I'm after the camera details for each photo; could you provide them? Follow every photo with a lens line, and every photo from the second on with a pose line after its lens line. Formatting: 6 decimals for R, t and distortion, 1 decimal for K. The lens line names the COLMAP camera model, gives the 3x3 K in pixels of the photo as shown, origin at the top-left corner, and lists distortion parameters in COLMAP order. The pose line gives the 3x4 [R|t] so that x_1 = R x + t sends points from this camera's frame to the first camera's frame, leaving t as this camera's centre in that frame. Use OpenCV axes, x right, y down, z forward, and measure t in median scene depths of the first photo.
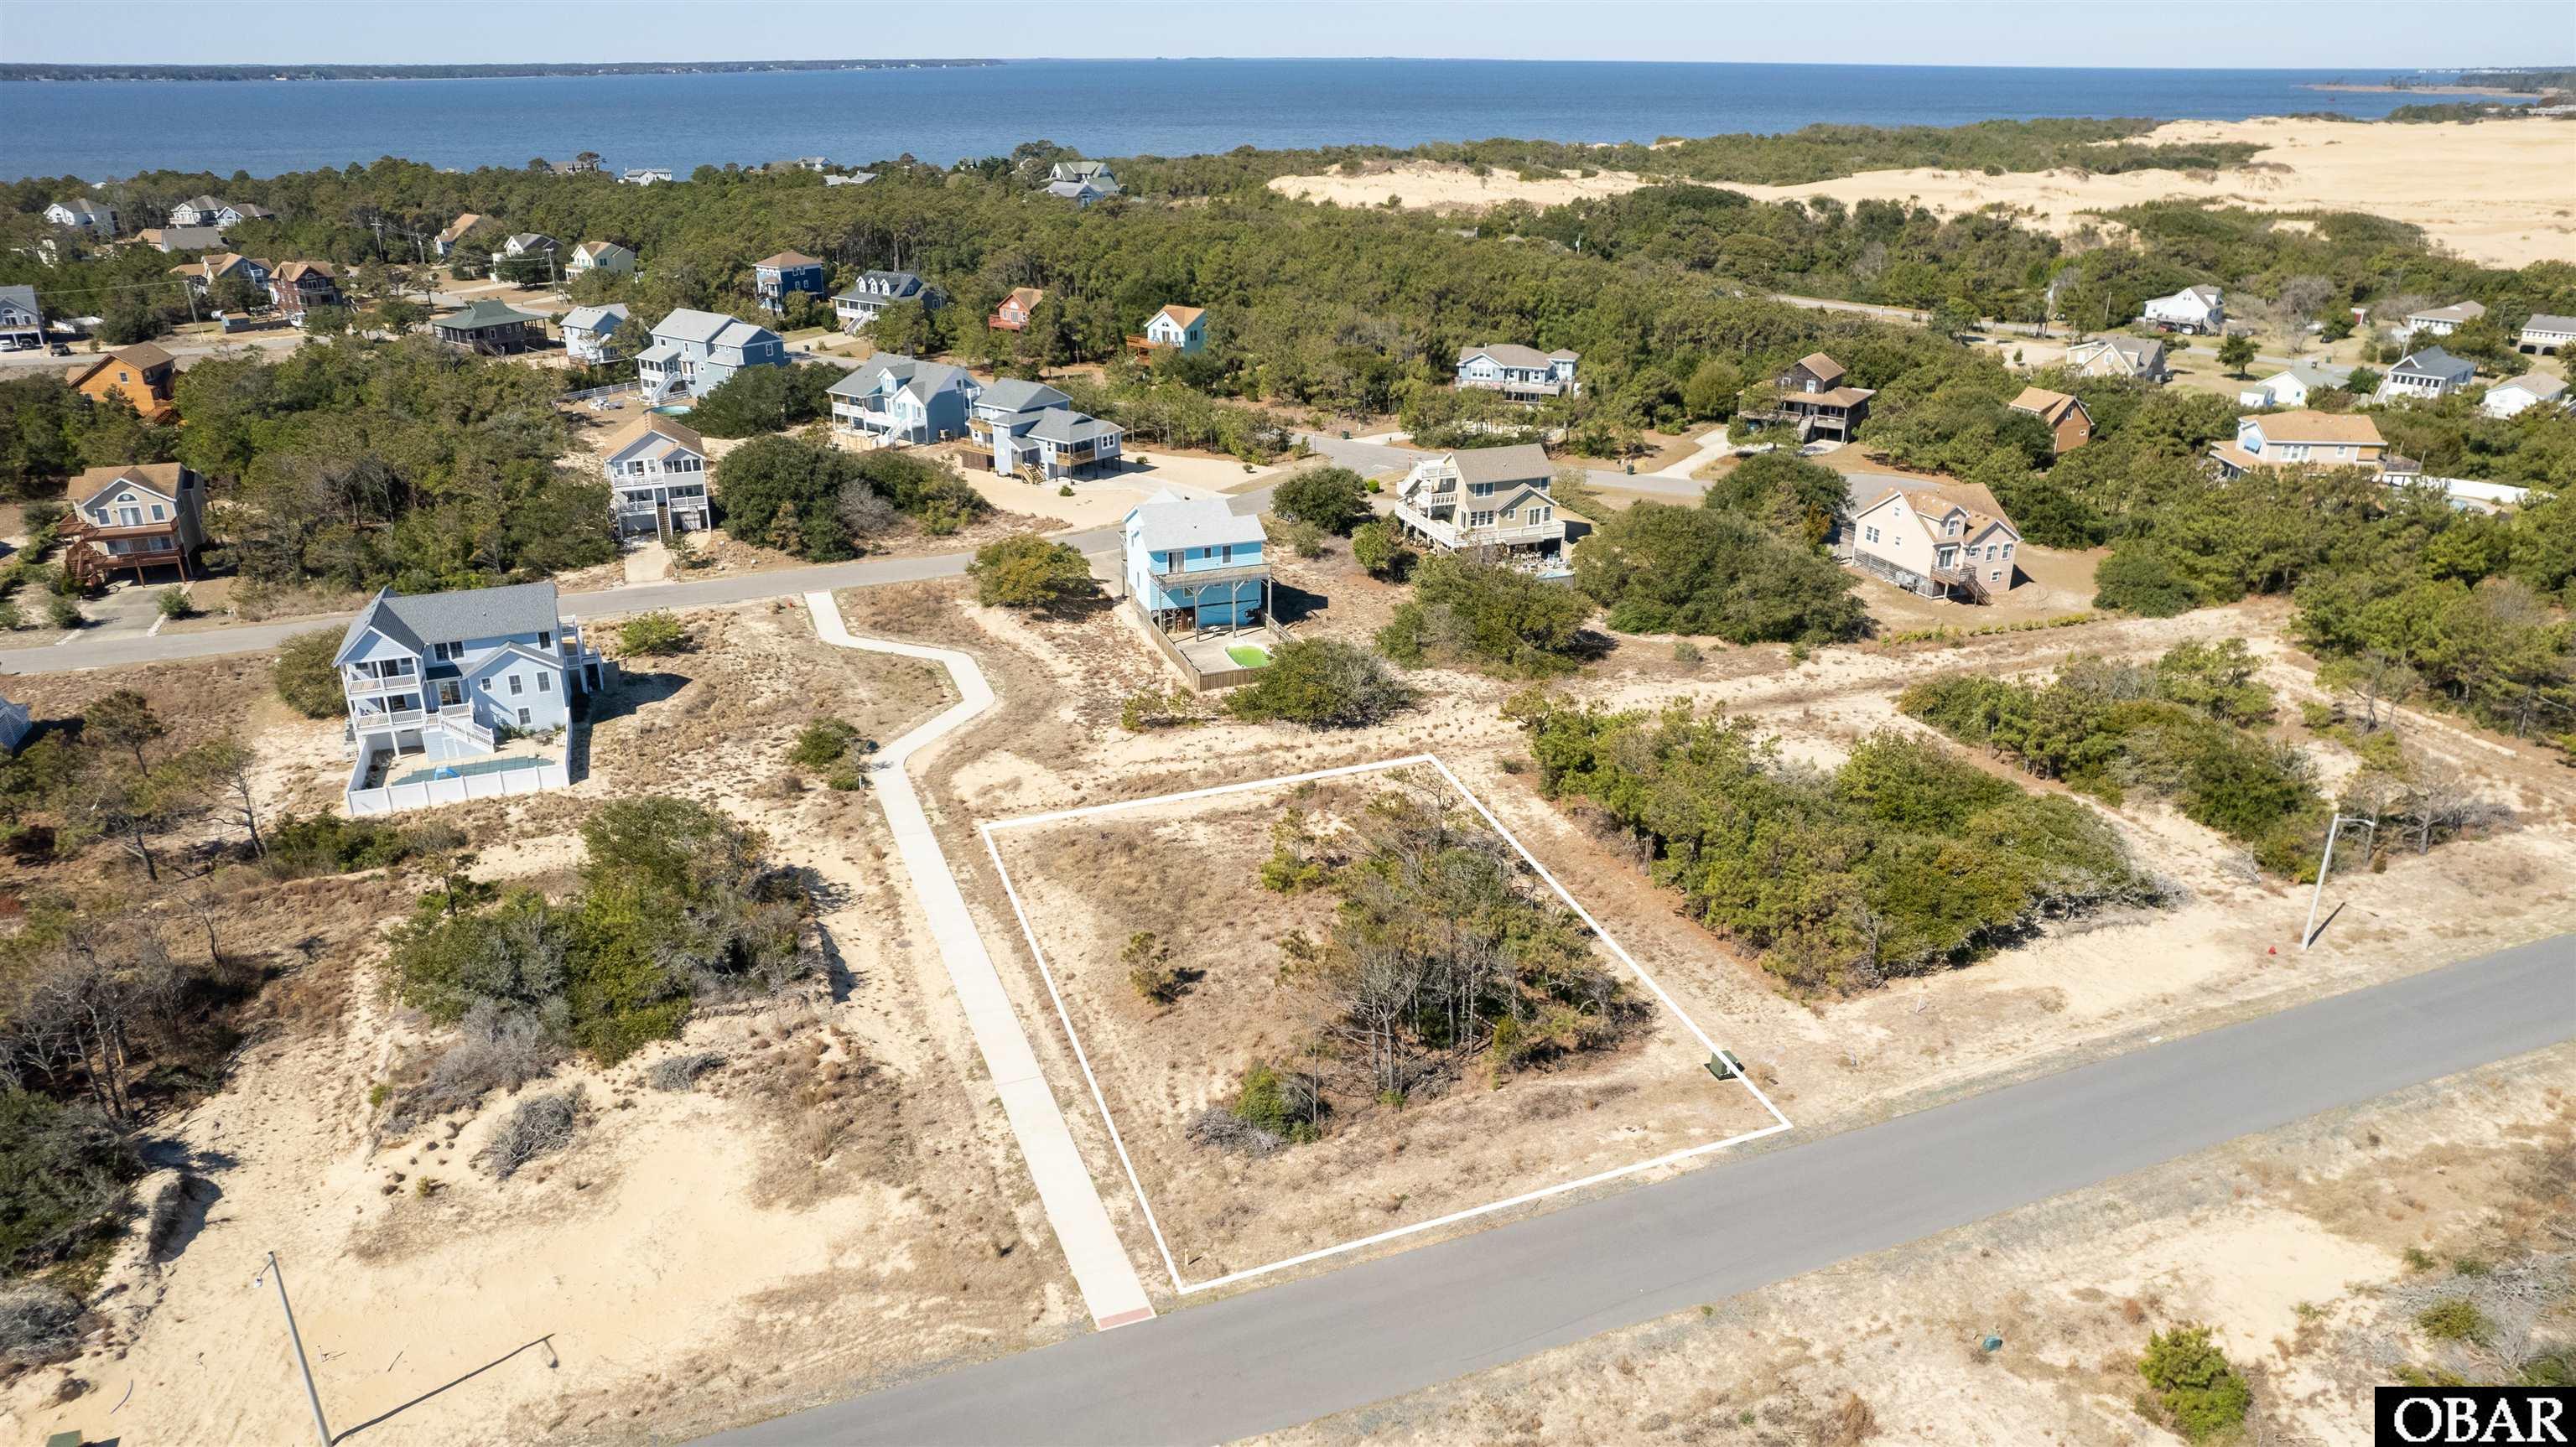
lens RADIAL K [[1680.0, 0, 1284.2], [0, 1680.0, 728.0], [0, 0, 1]] dist [-0.079716, 0.074993]
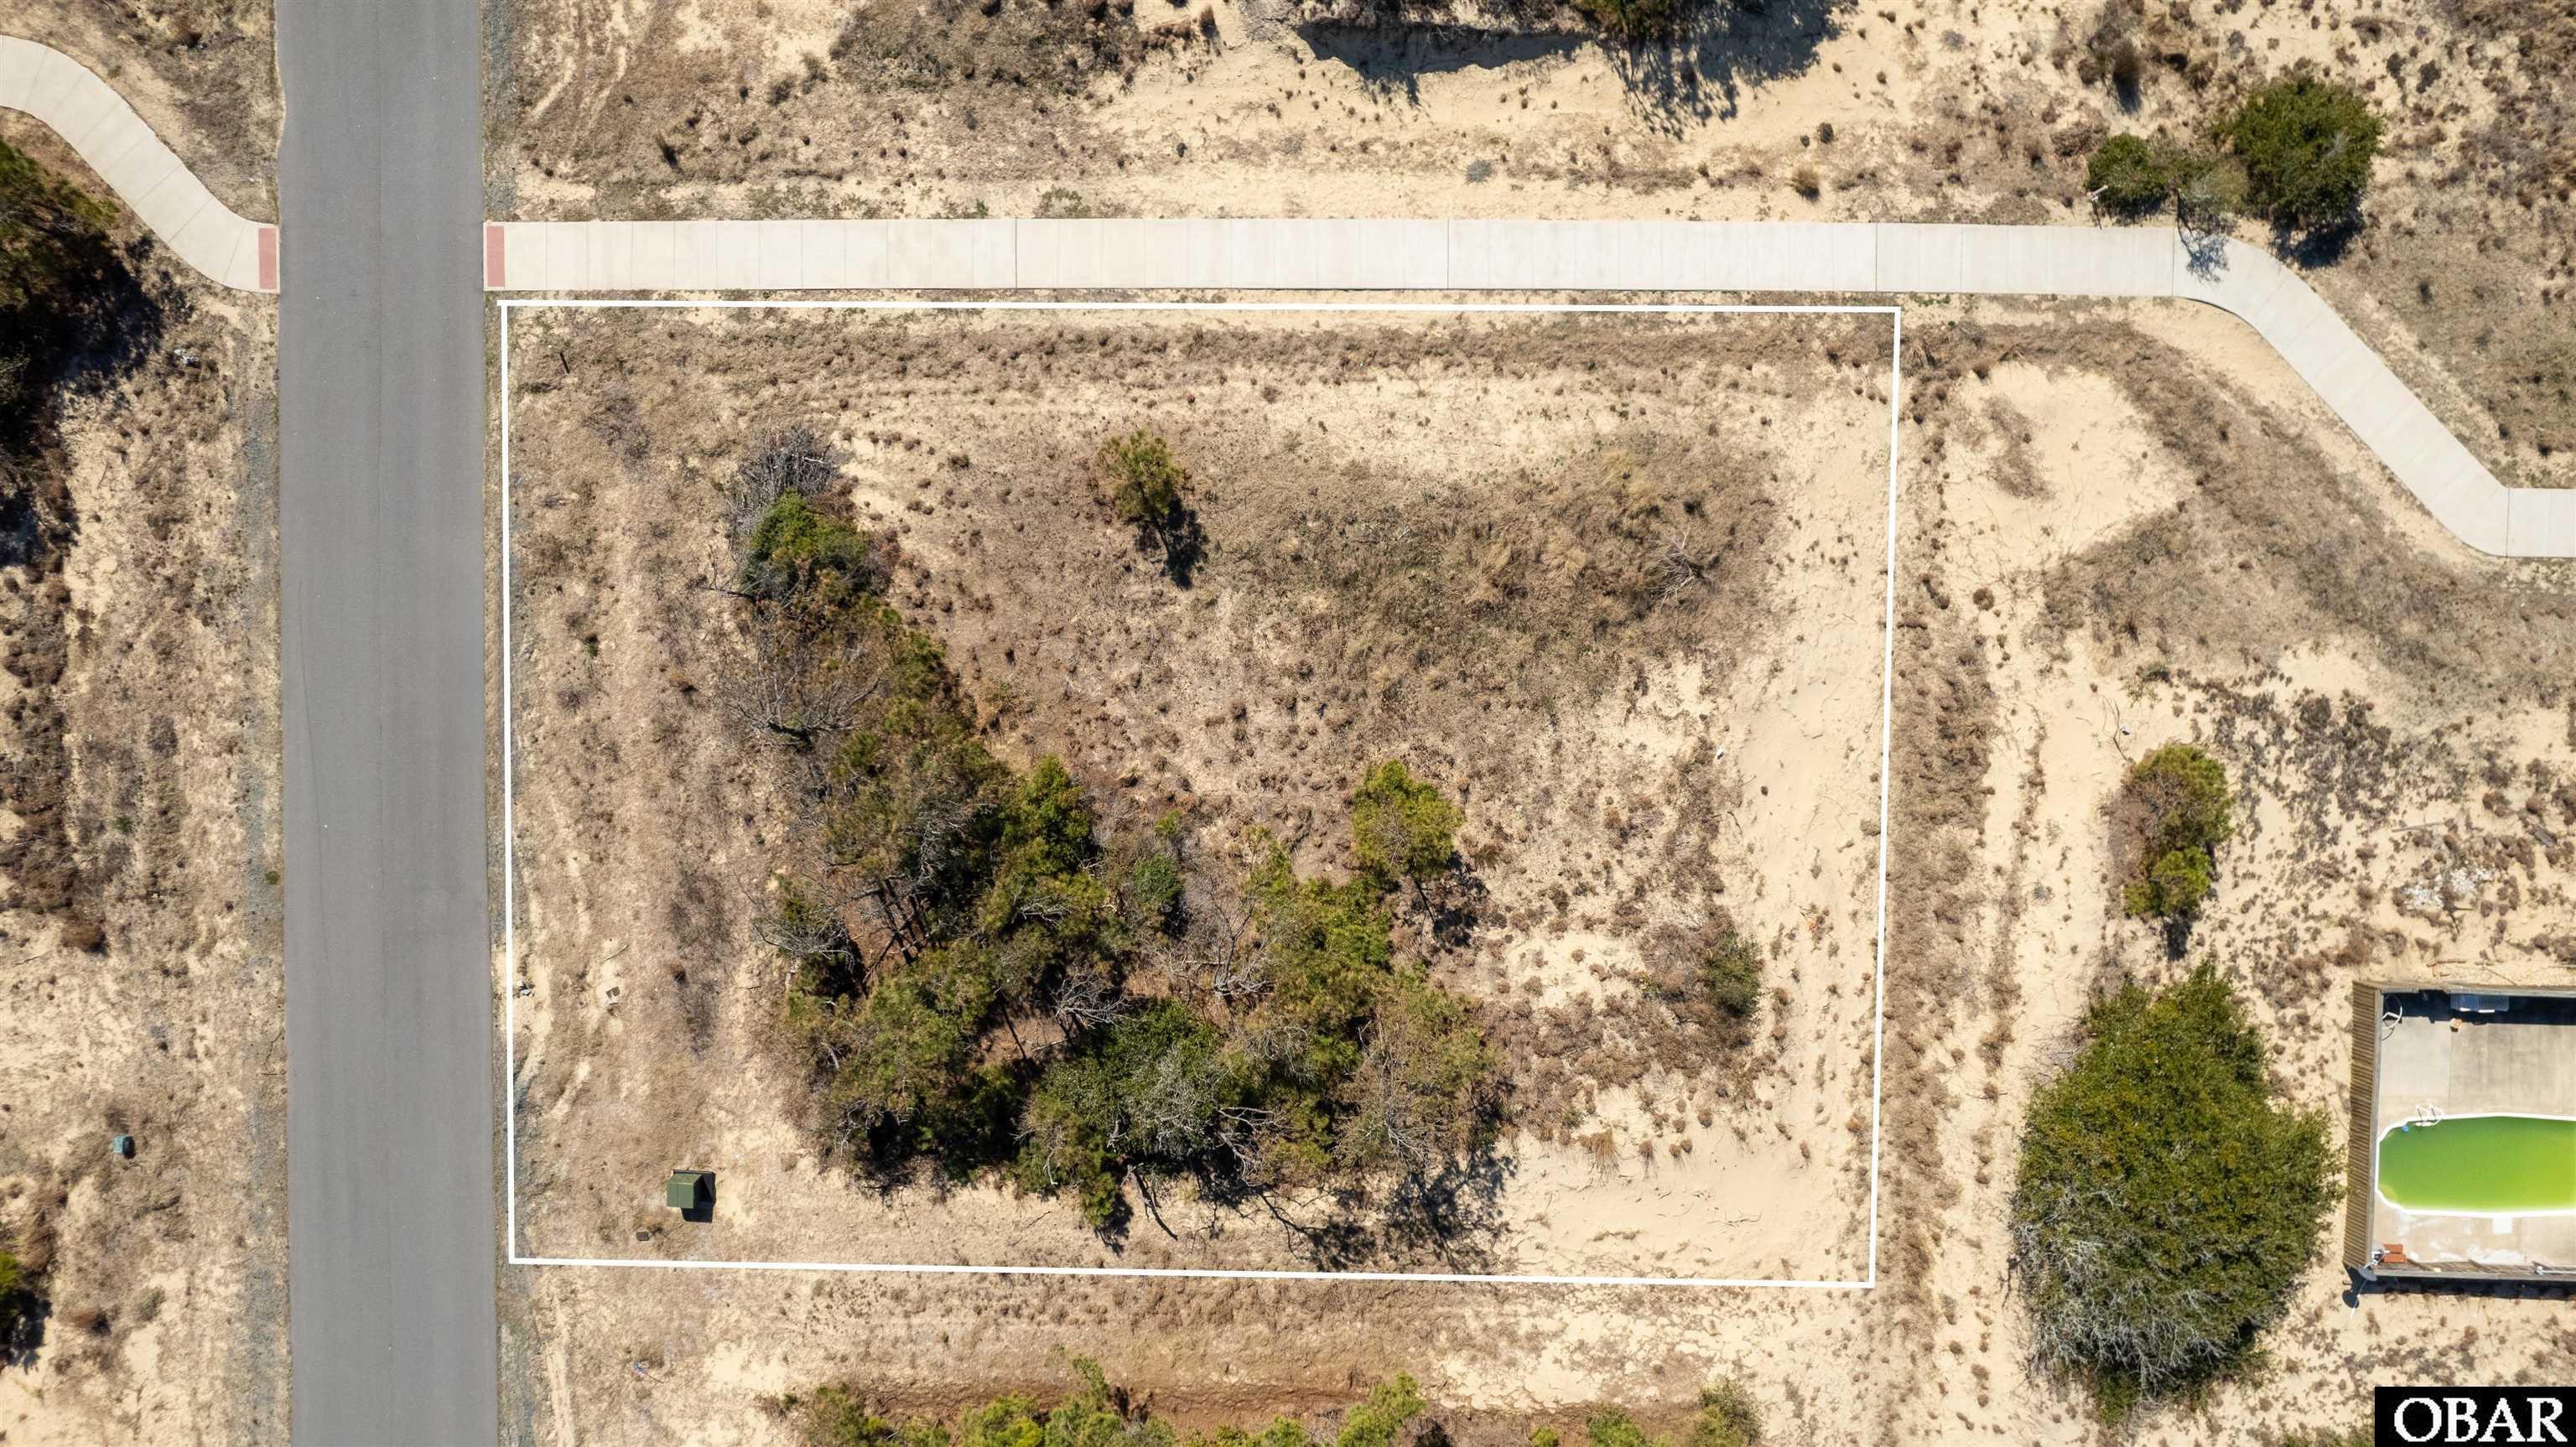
lens RADIAL K [[1680.0, 0, 1284.2], [0, 1680.0, 728.0], [0, 0, 1]] dist [-0.079716, 0.074993]
pose [[-0.365523, 0.930561, 0.021218, -0.015508], [-0.352136, -0.159348, 0.922284, -0.285267], [0.861622, 0.329644, 0.385929, 0.496789]]
